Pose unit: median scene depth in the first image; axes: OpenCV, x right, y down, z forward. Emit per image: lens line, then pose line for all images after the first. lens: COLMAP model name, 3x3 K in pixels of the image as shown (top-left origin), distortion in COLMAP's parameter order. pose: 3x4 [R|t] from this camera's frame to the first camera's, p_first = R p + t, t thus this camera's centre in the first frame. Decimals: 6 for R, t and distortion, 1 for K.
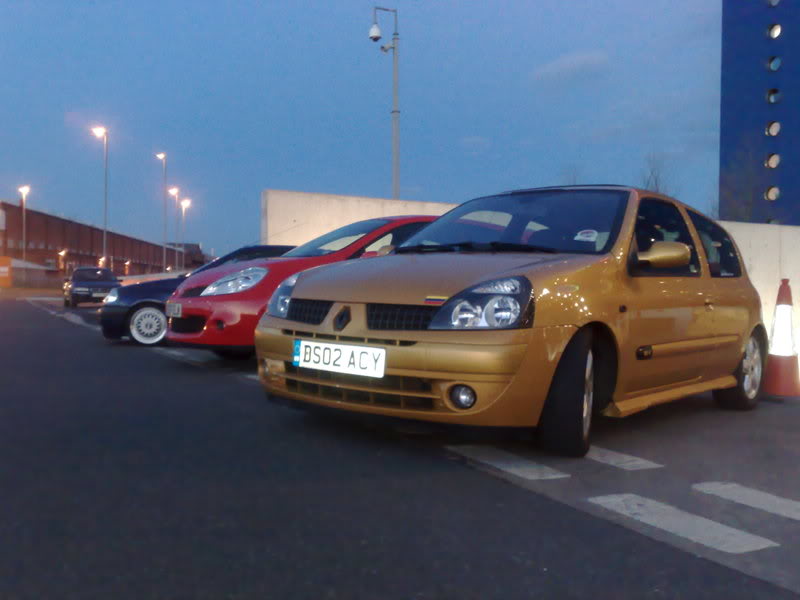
lens RADIAL K [[781.3, 0, 400.0], [0, 781.3, 300.0], [0, 0, 1]] dist [0.037726, -0.003095]
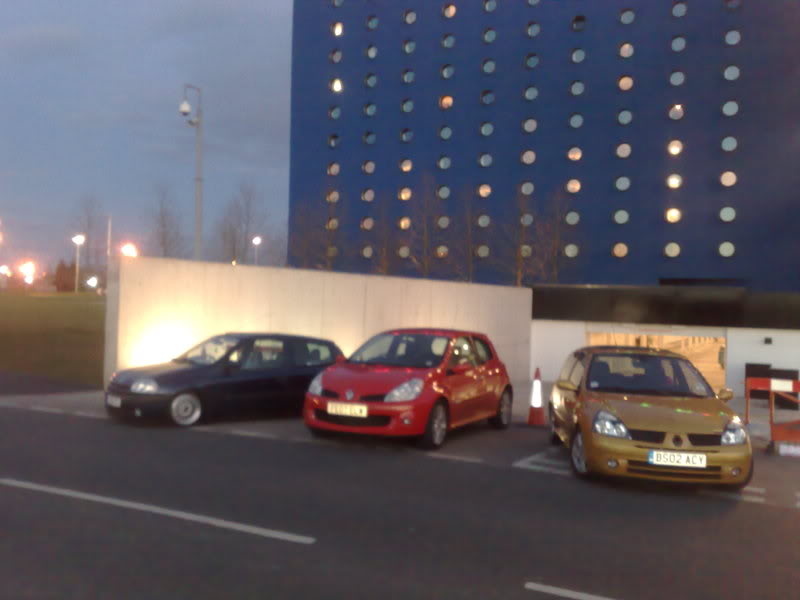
lens RADIAL K [[787.9, 0, 400.0], [0, 787.9, 300.0], [0, 0, 1]] dist [0.072464, 0.002212]
pose [[0.815741, 0.007995, 0.578362, -2.076661], [-0.011490, 0.999931, 0.002382, -0.381975], [-0.578303, -0.008589, 0.815777, -0.401162]]
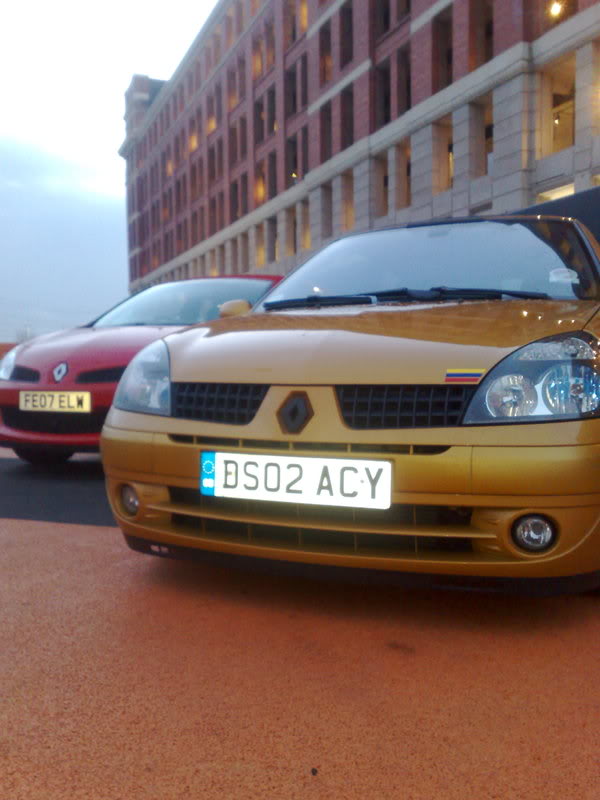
lens RADIAL K [[801.9, 0, 300.0], [0, 801.9, 400.0], [0, 0, 1]] dist [0.033832, 0.003147]
pose [[0.964219, -0.049965, 0.260357, -0.233923], [0.040586, 0.998323, 0.041279, -0.011255], [-0.261983, -0.029235, 0.964630, 0.416840]]
